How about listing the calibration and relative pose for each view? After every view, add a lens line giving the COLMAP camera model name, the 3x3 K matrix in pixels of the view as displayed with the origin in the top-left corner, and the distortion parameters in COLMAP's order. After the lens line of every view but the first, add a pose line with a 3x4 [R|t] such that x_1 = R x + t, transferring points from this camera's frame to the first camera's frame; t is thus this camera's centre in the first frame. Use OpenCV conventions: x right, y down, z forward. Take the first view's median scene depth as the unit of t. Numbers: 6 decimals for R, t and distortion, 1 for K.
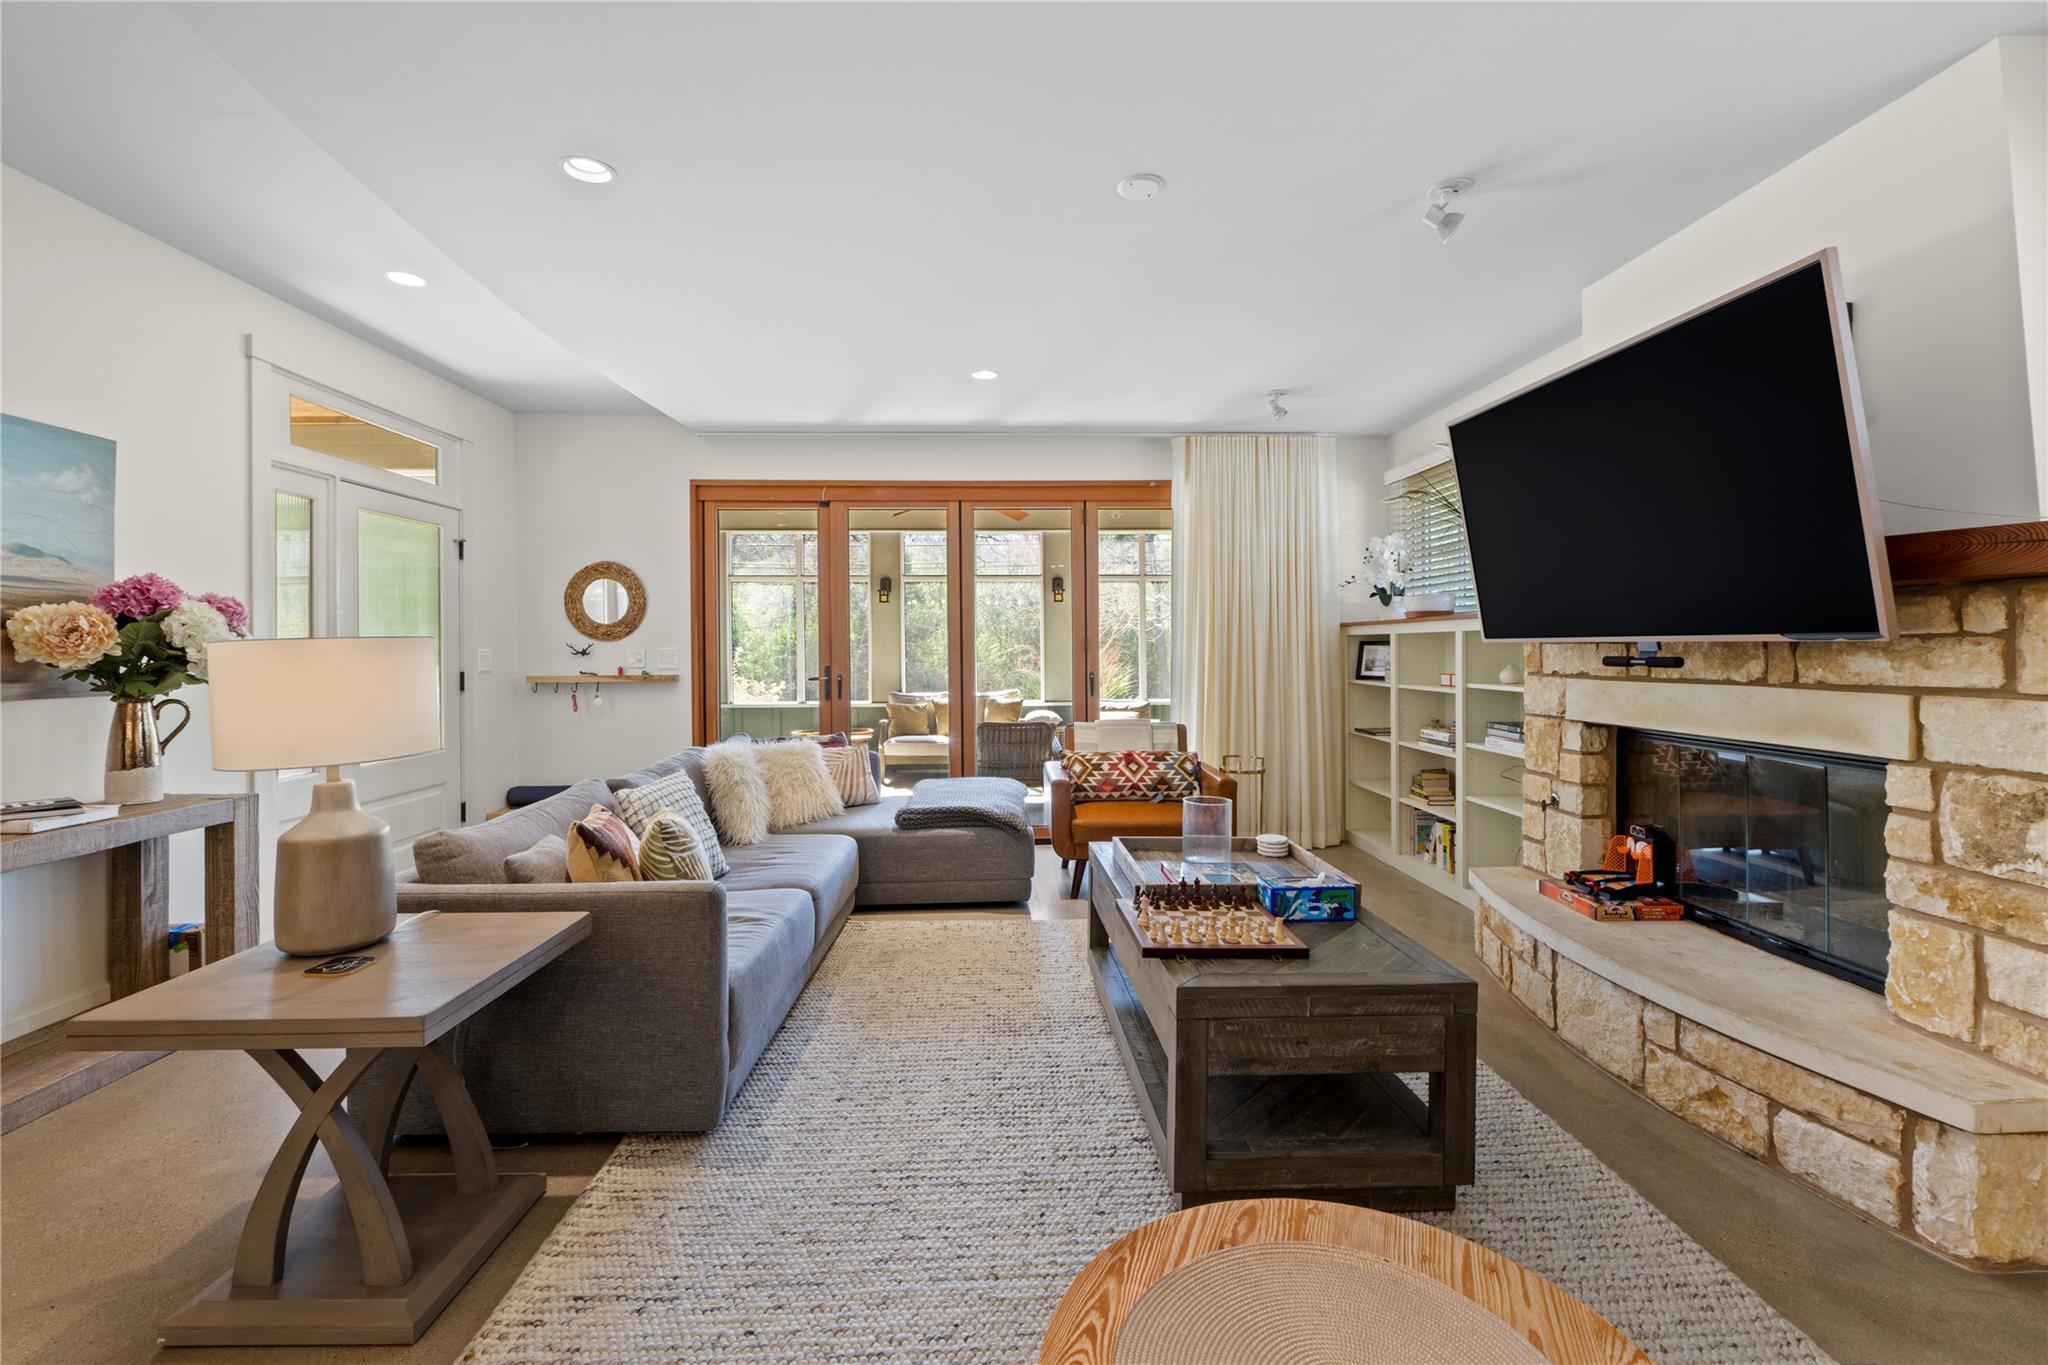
lens RADIAL K [[874.5, 0, 1022.7], [0, 874.5, 647.0], [0, 0, 1]] dist [-0.005351, 0.000138]
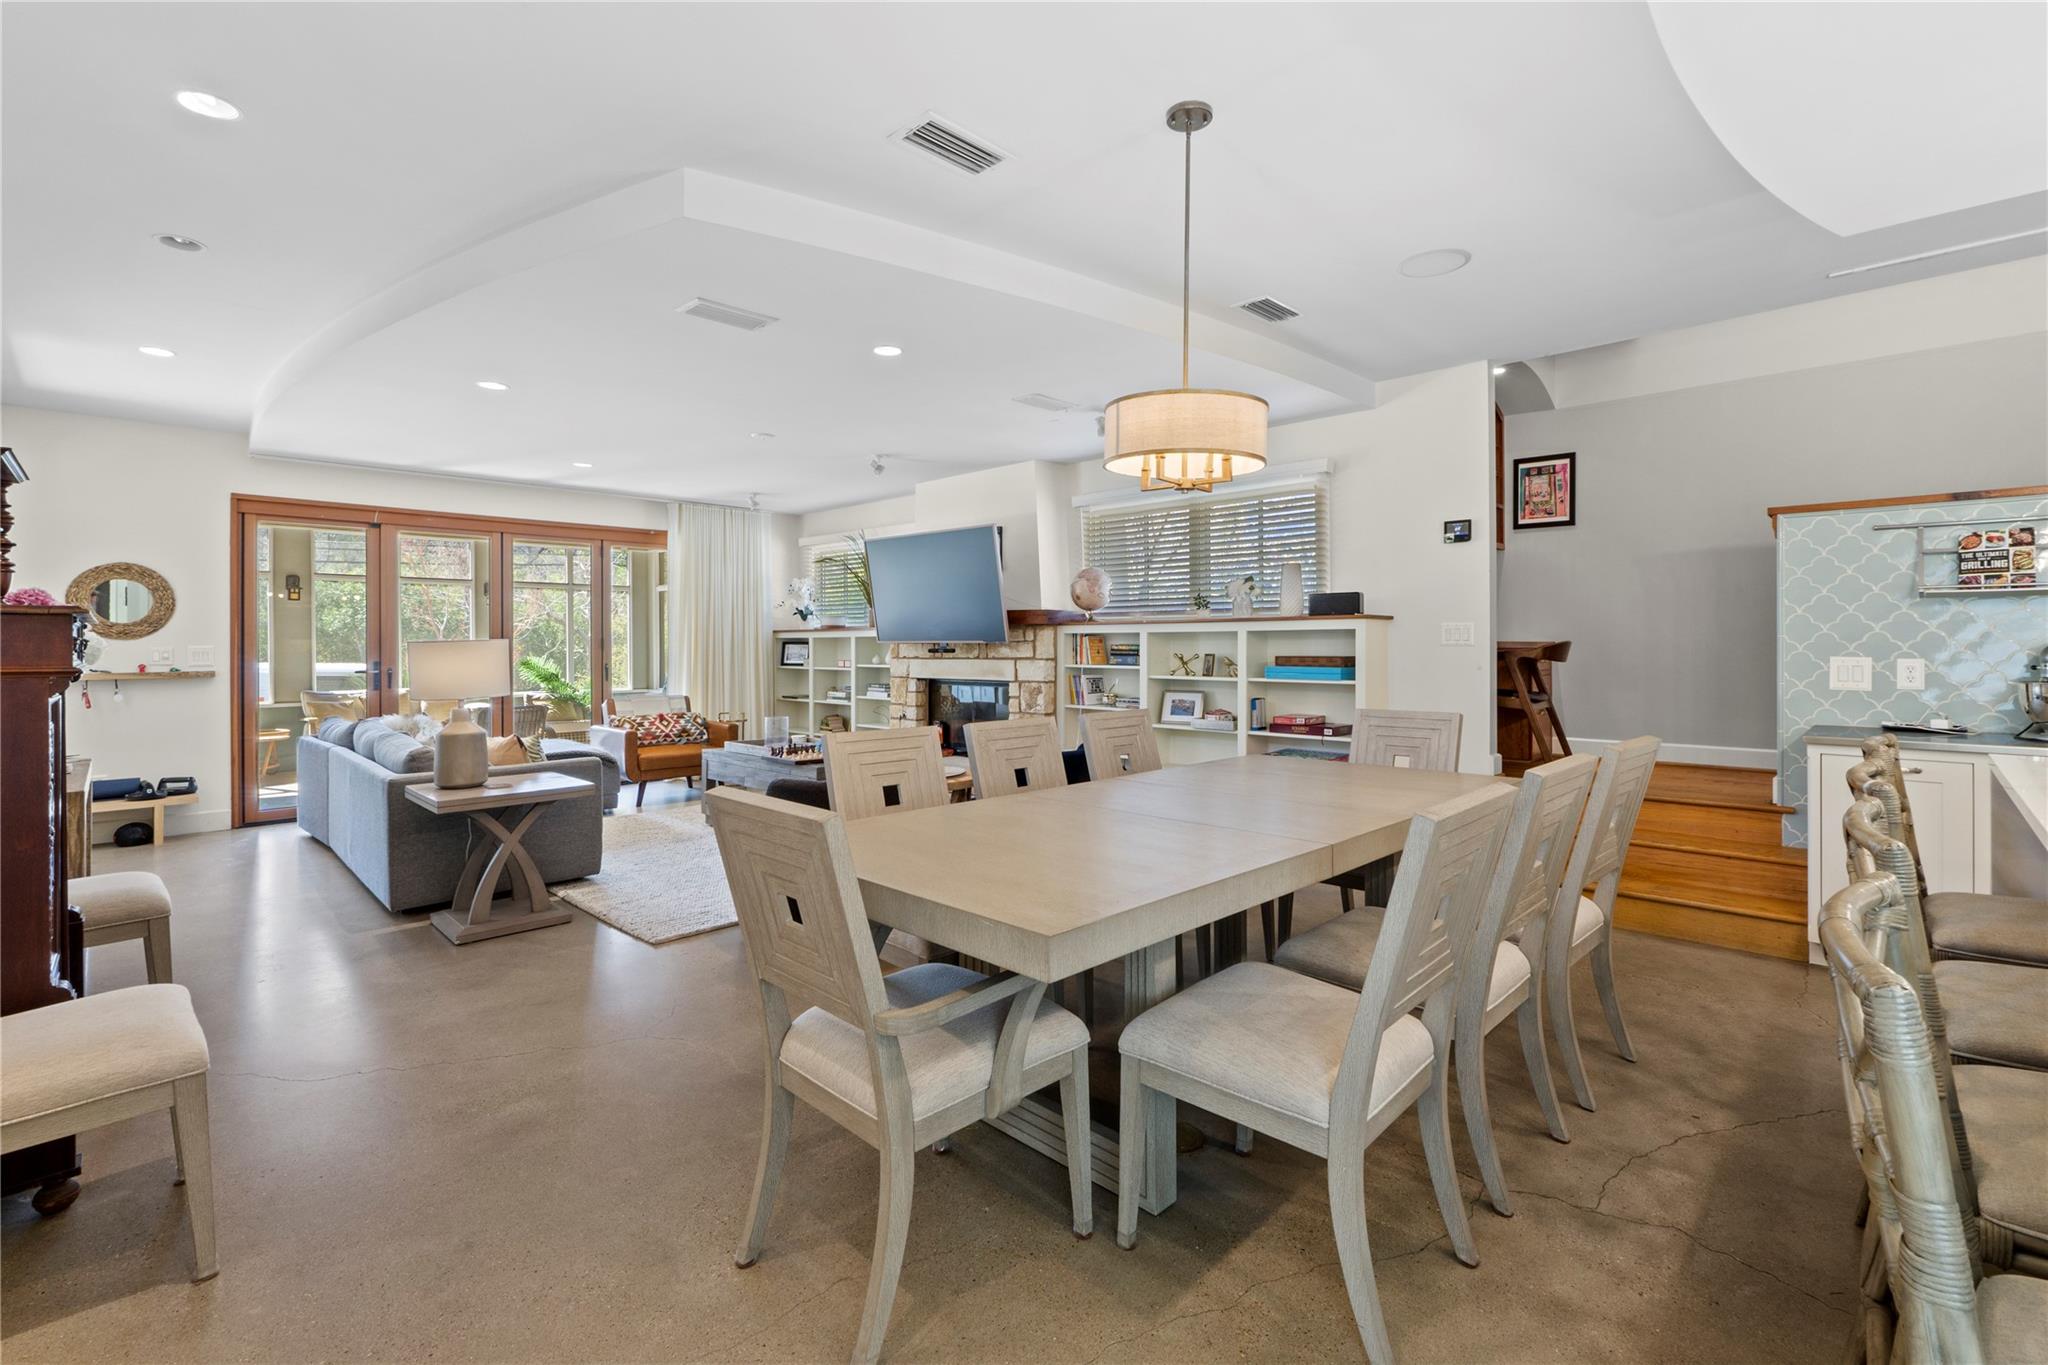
lens RADIAL K [[874.5, 0, 1028.0], [0, 874.5, 637.3], [0, 0, 1]] dist [-0.005351, 0.000138]
pose [[0.714007, 0.006909, 0.700104, -0.785360], [0.000574, 0.999945, -0.010454, 0.003791], [-0.700138, 0.007866, 0.713964, -0.875975]]
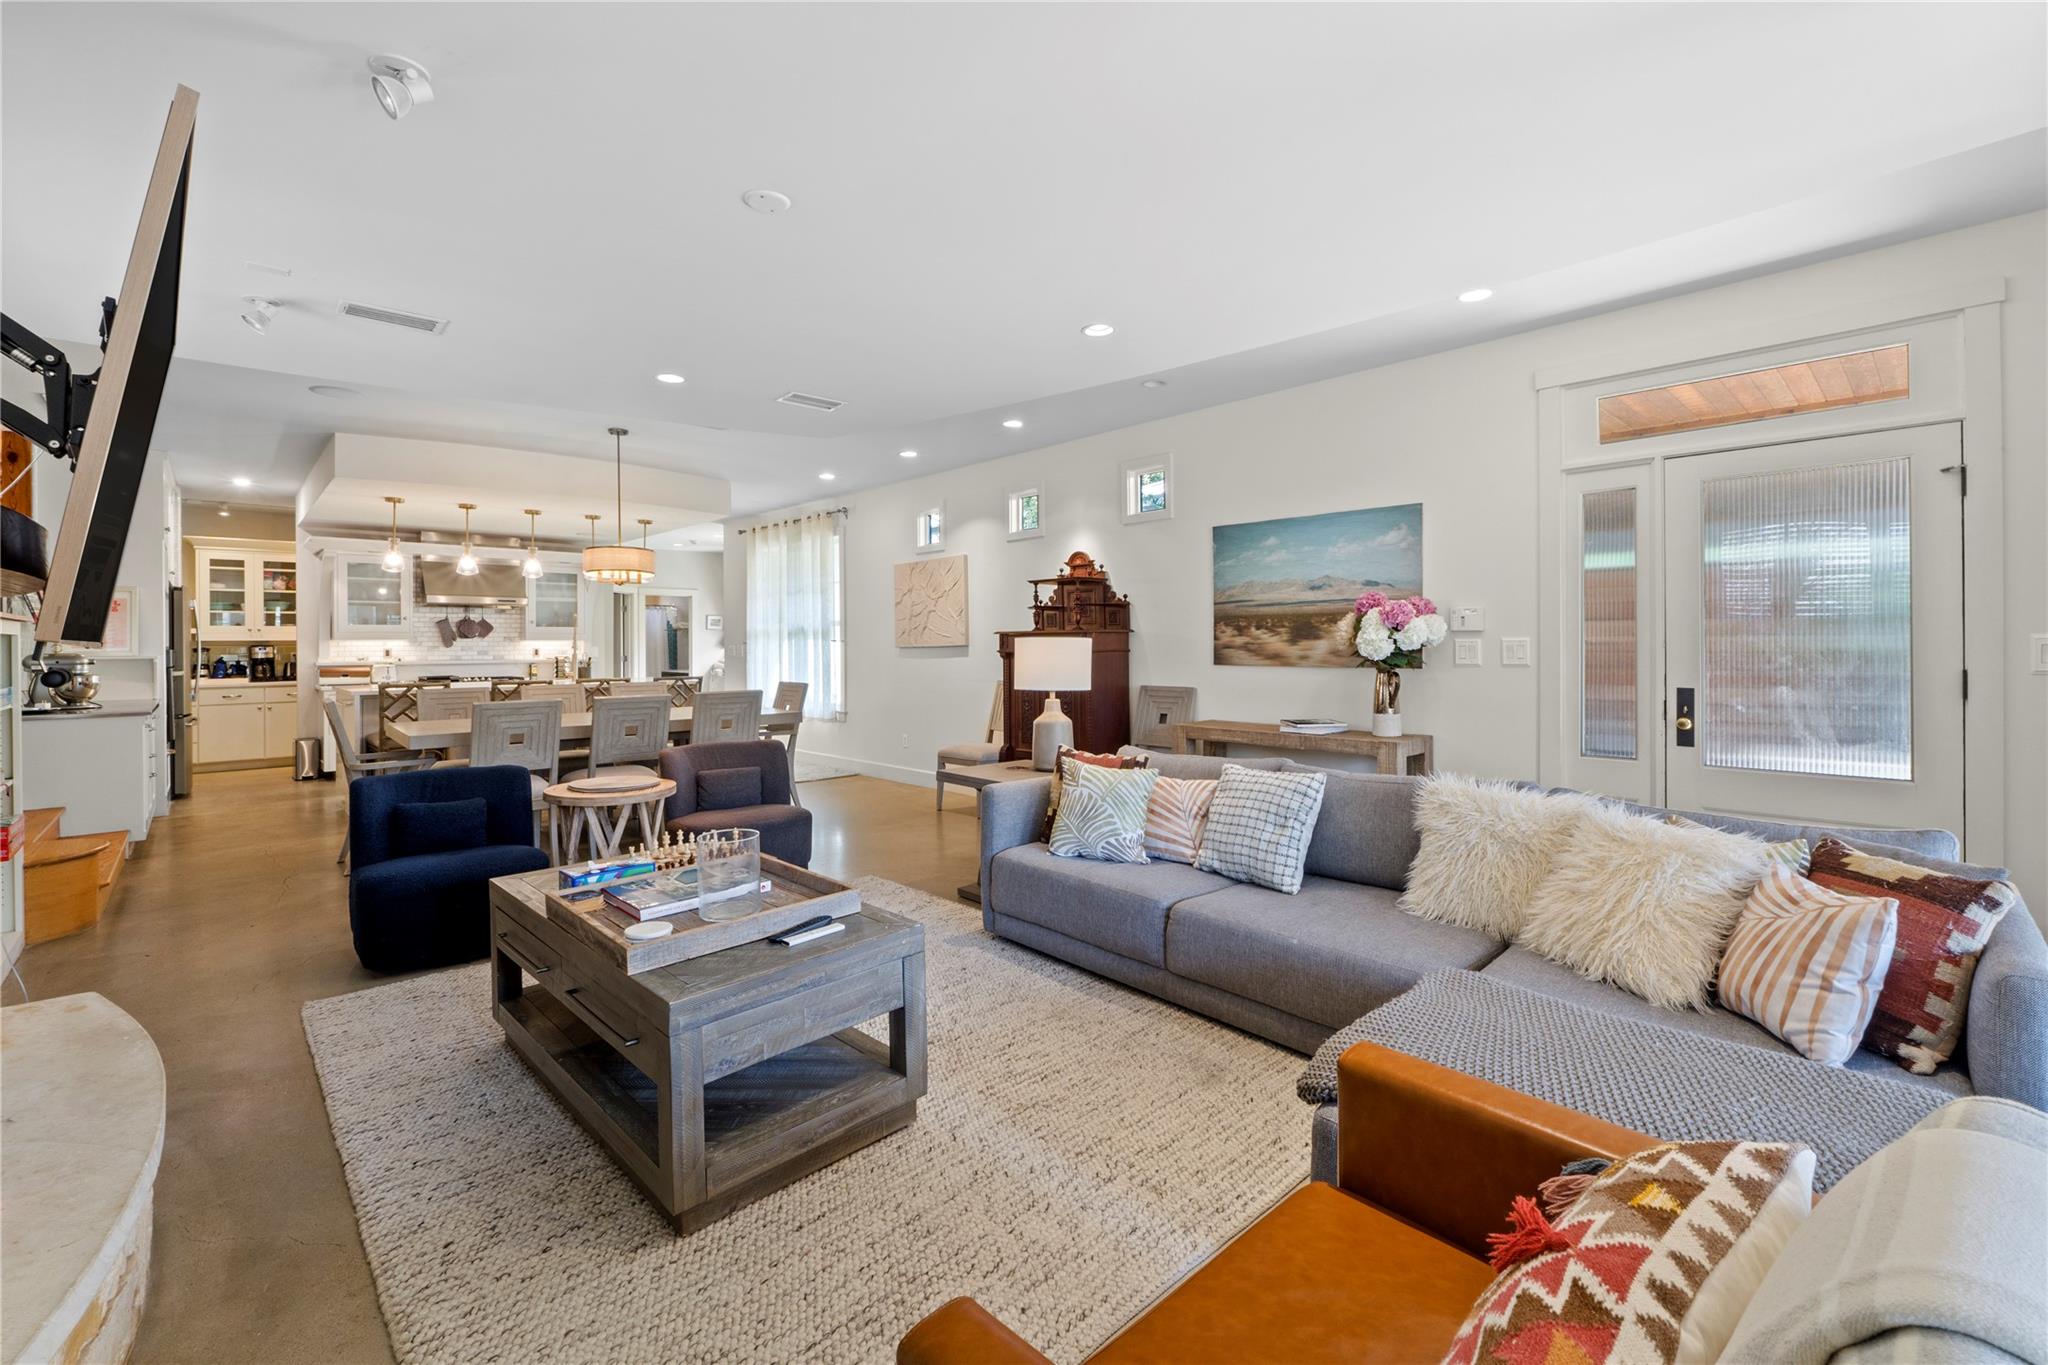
lens RADIAL K [[874.5, 0, 1028.6], [0, 874.5, 642.5], [0, 0, 1]] dist [-0.005351, 0.000138]
pose [[-0.752550, 0.011004, -0.658443, 0.498762], [0.012516, 0.999919, 0.002407, -0.002112], [0.658416, -0.006430, -0.752626, 1.680905]]
